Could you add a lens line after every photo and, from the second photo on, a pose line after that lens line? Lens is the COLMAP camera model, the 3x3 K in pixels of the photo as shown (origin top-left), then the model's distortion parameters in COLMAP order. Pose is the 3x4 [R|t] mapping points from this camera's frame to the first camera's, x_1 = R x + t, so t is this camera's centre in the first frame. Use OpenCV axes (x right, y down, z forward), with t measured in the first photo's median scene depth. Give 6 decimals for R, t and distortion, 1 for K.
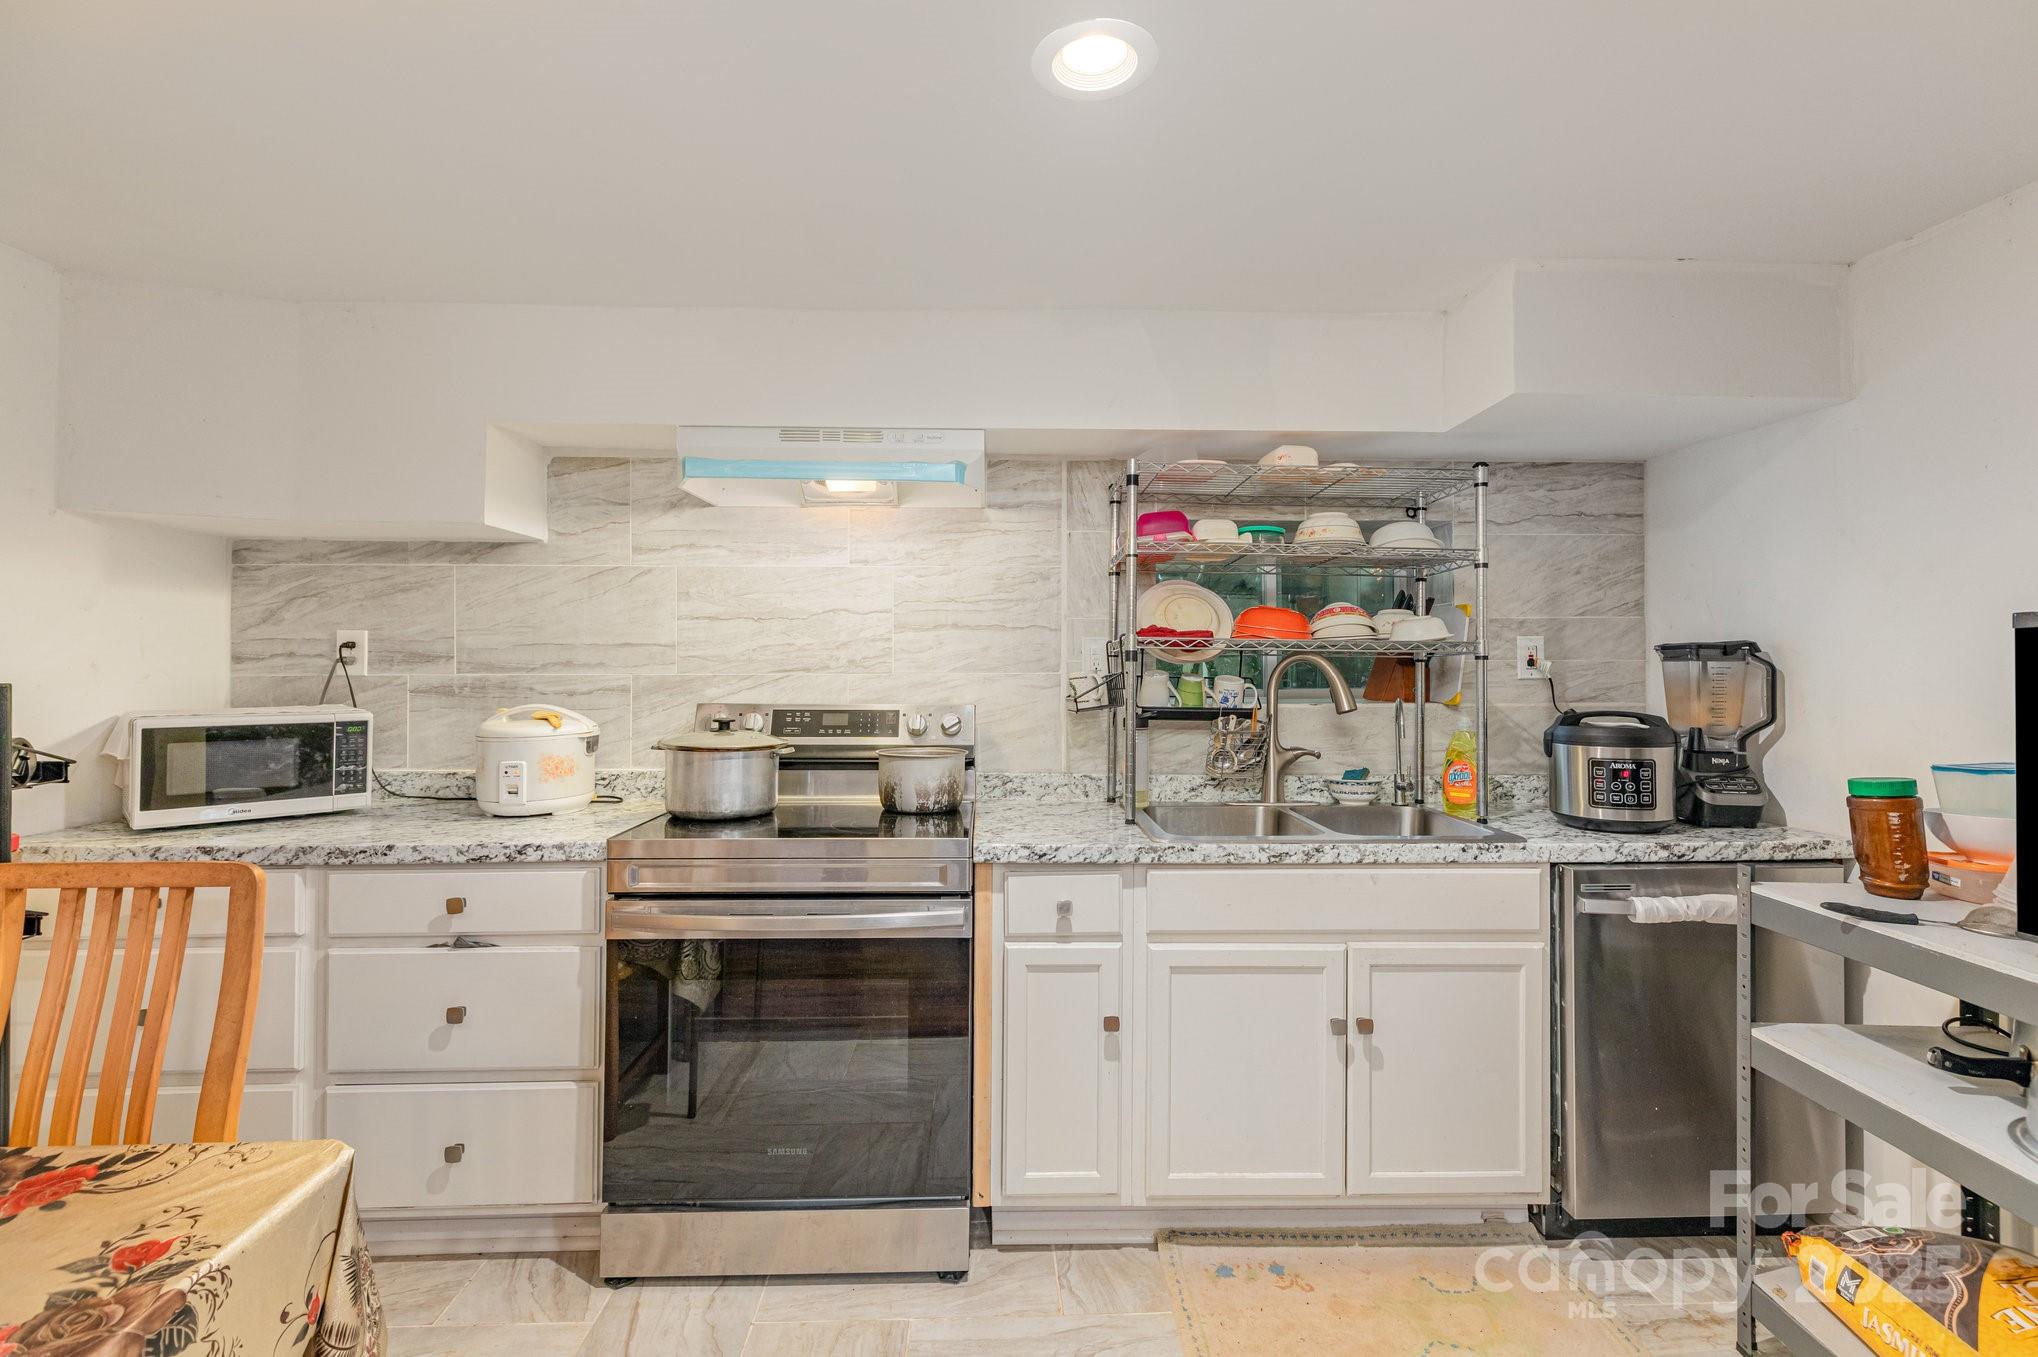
lens RADIAL K [[915.9, 0, 1019.7], [0, 915.9, 662.7], [0, 0, 1]] dist [-0.000096, 0.001712]
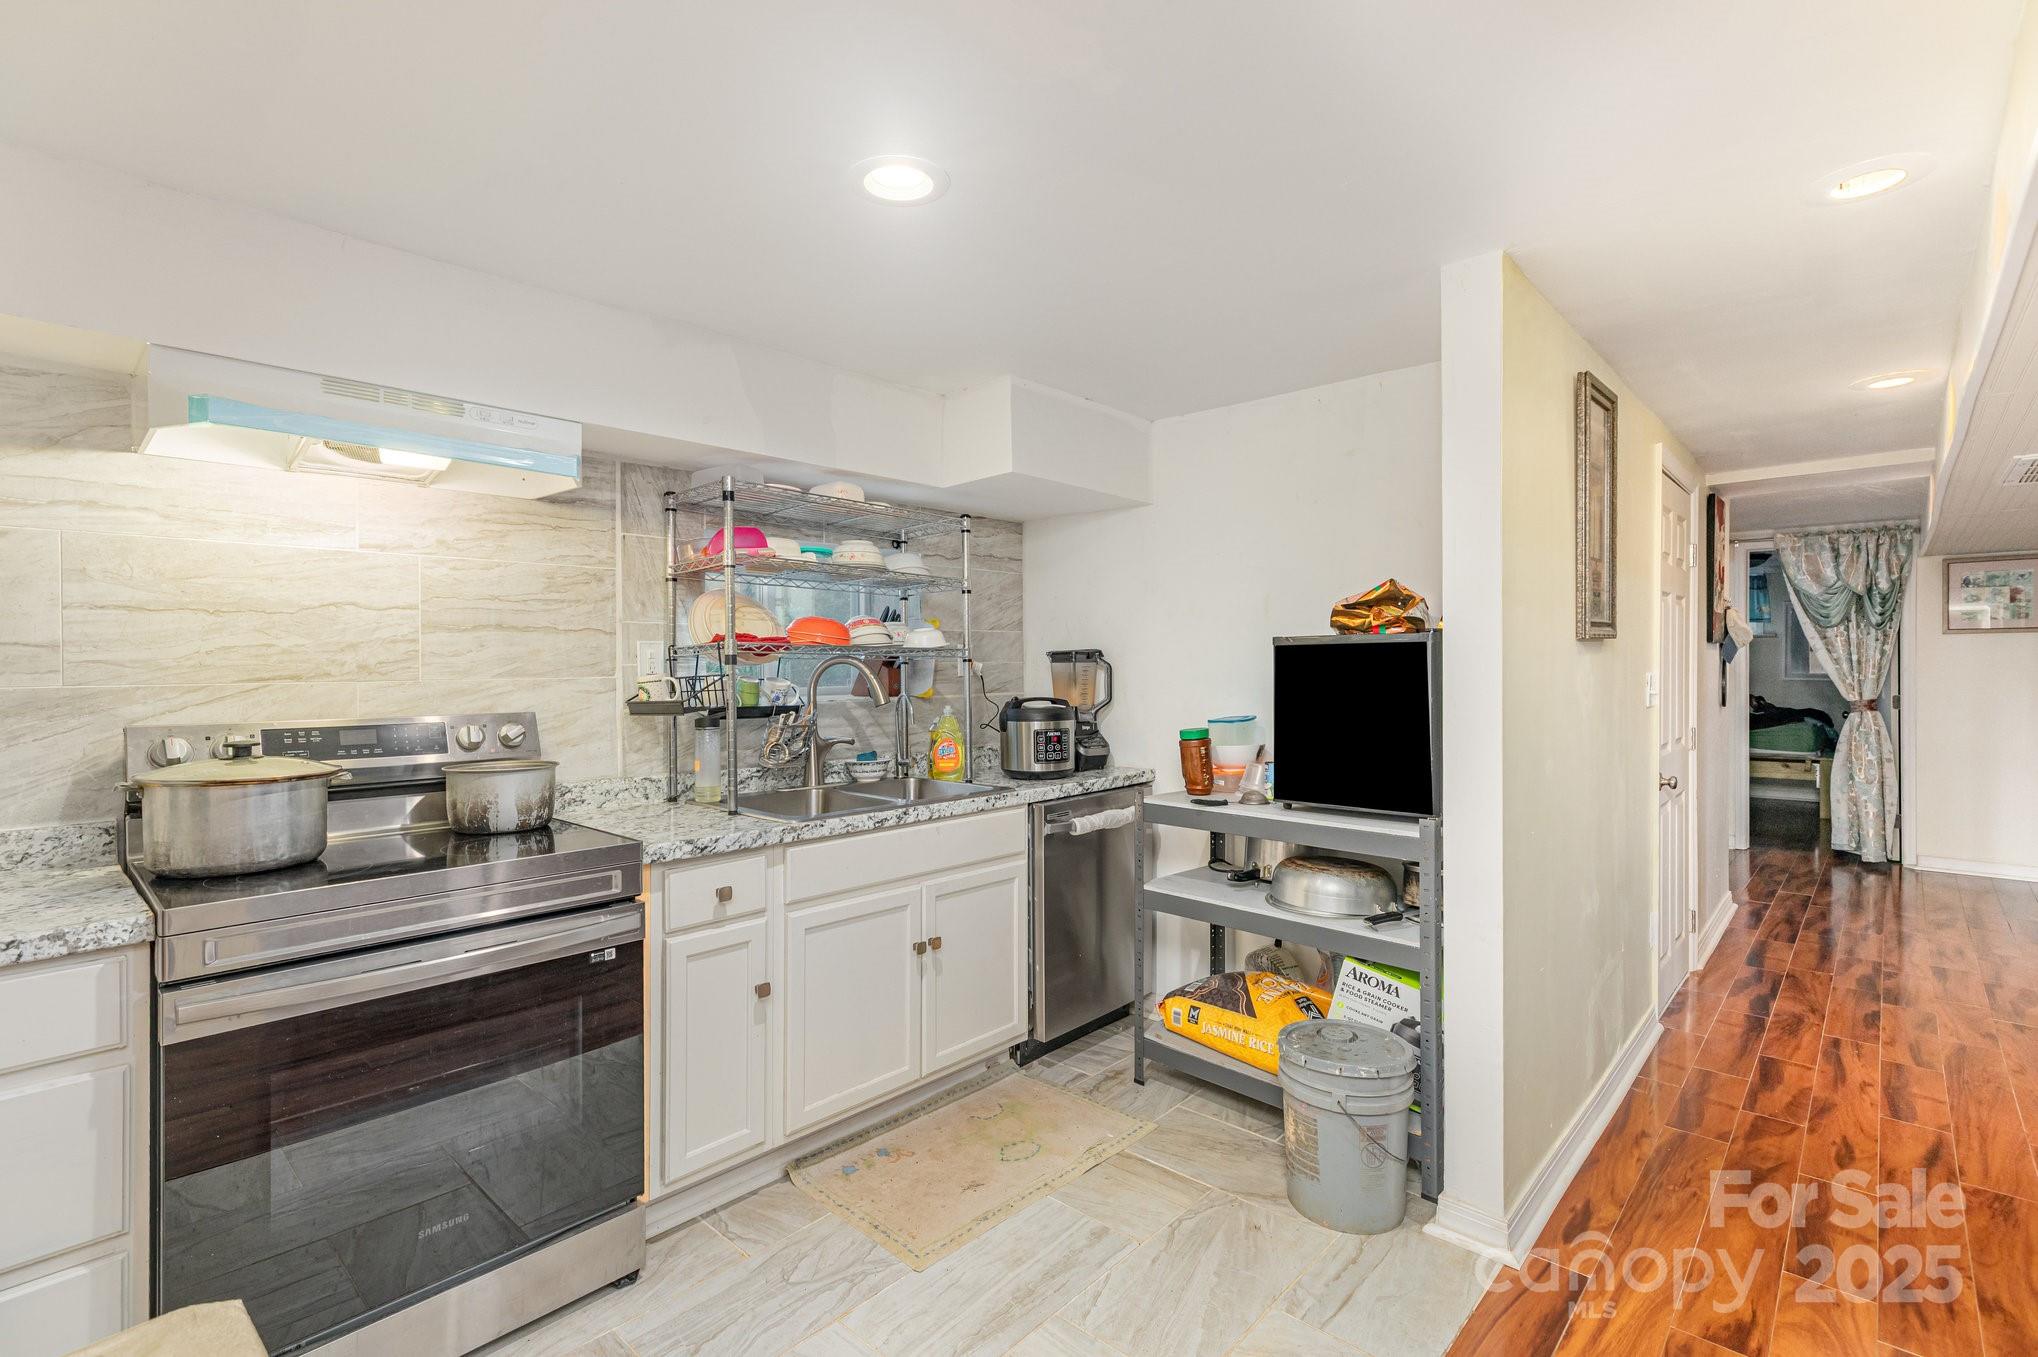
lens RADIAL K [[915.9, 0, 1007.2], [0, 915.9, 687.2], [0, 0, 1]] dist [-0.000096, 0.001712]
pose [[0.712084, -0.022450, 0.701735, -0.396865], [0.006941, 0.999665, 0.024938, 0.000404], [-0.702060, -0.012887, 0.712001, 0.003273]]
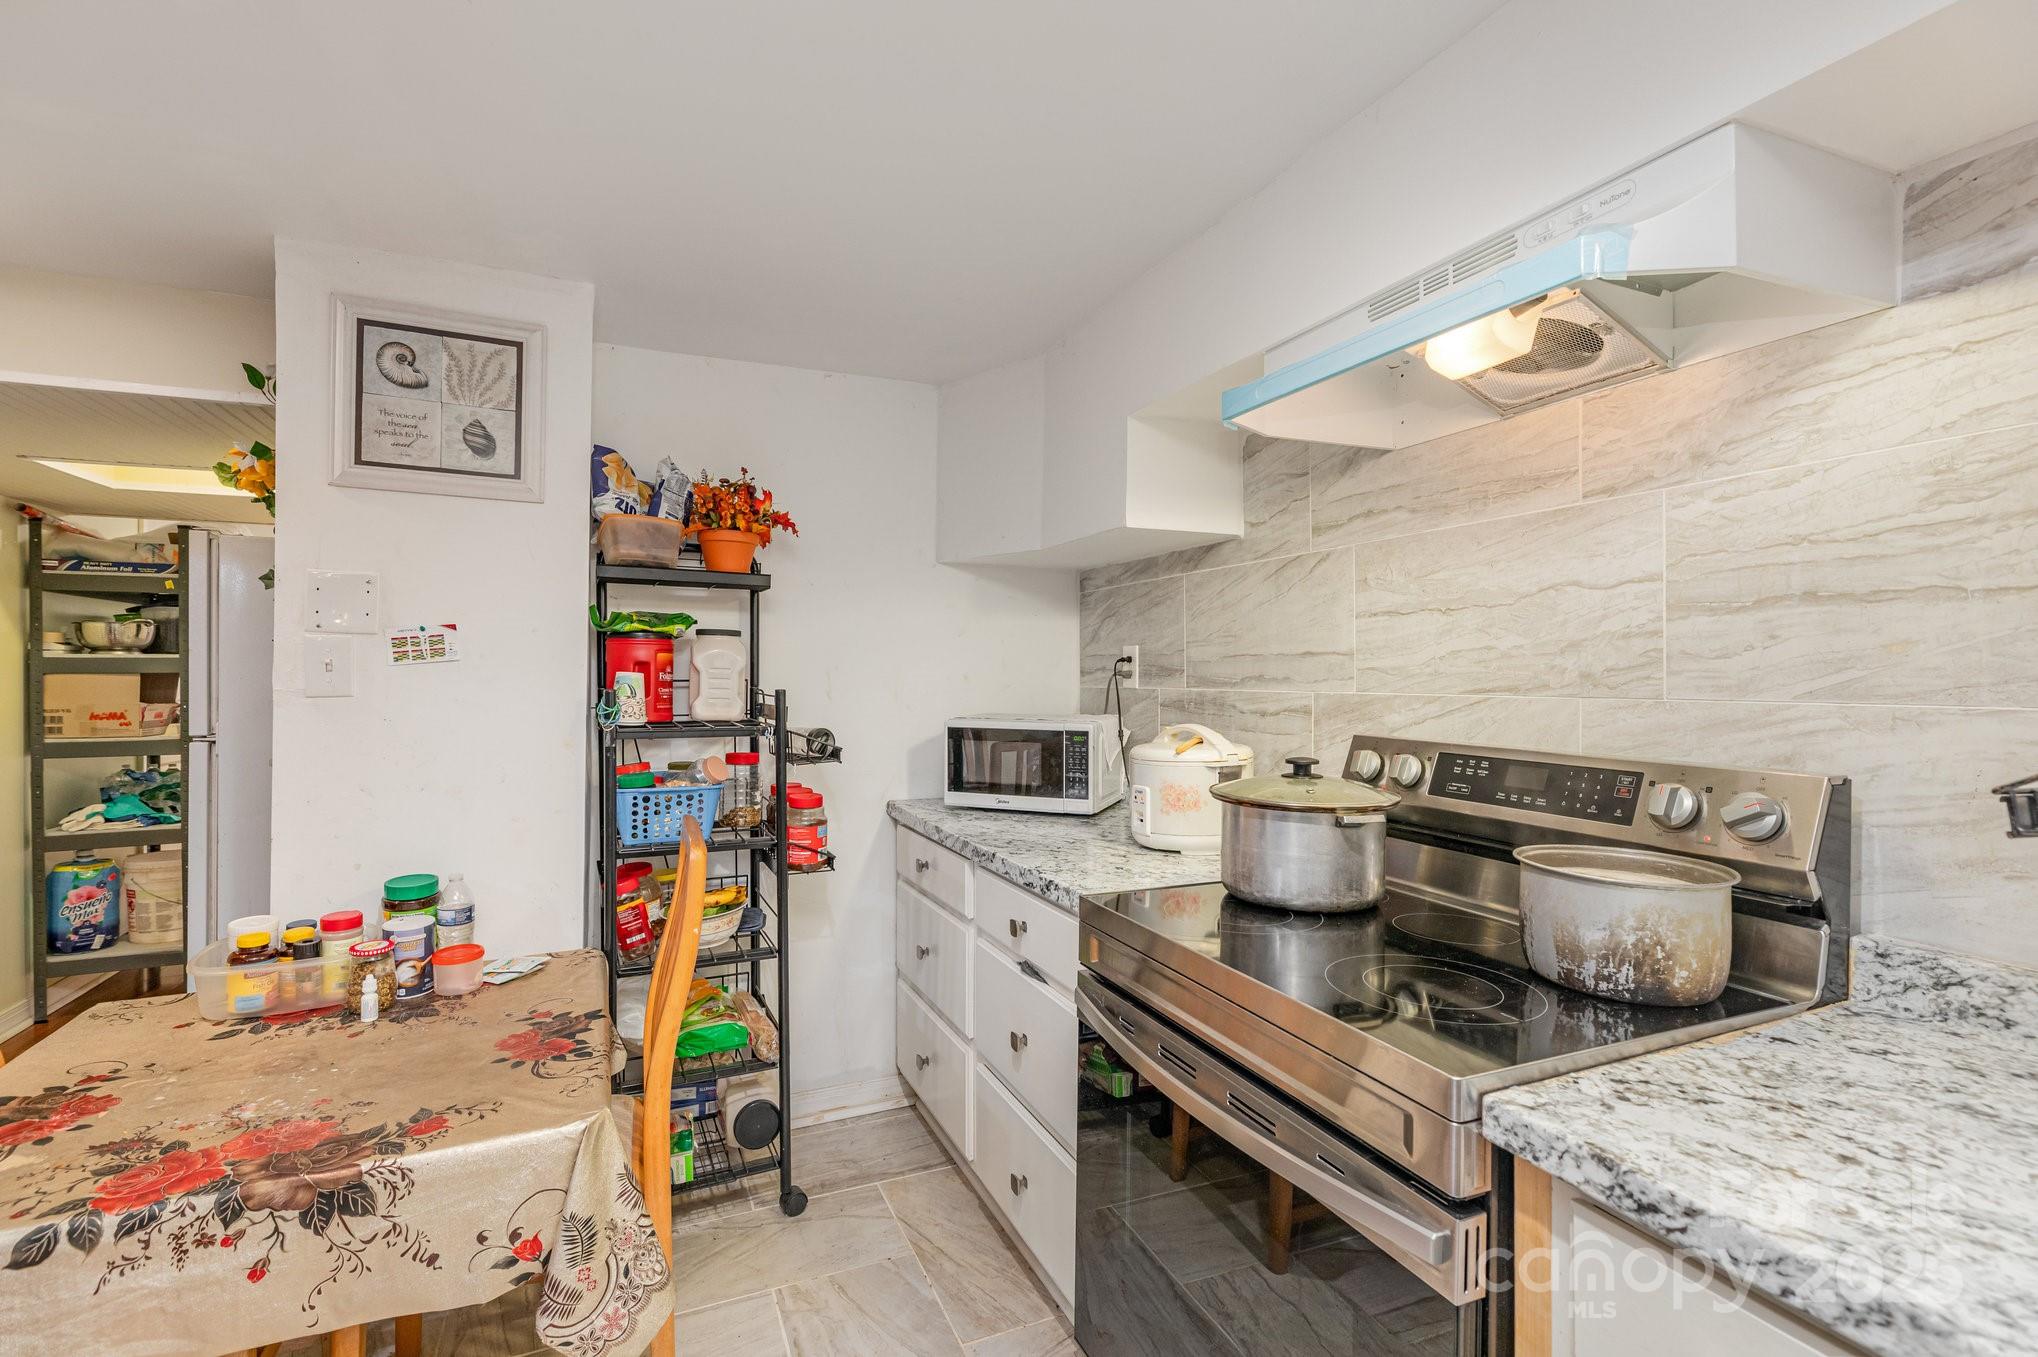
lens RADIAL K [[915.9, 0, 1014.0], [0, 915.9, 682.1], [0, 0, 1]] dist [-0.000096, 0.001712]
pose [[0.365087, 0.008347, -0.930936, 0.231416], [-0.004282, 0.999964, 0.007287, -0.000384], [0.930964, 0.001325, 0.365109, 0.541160]]
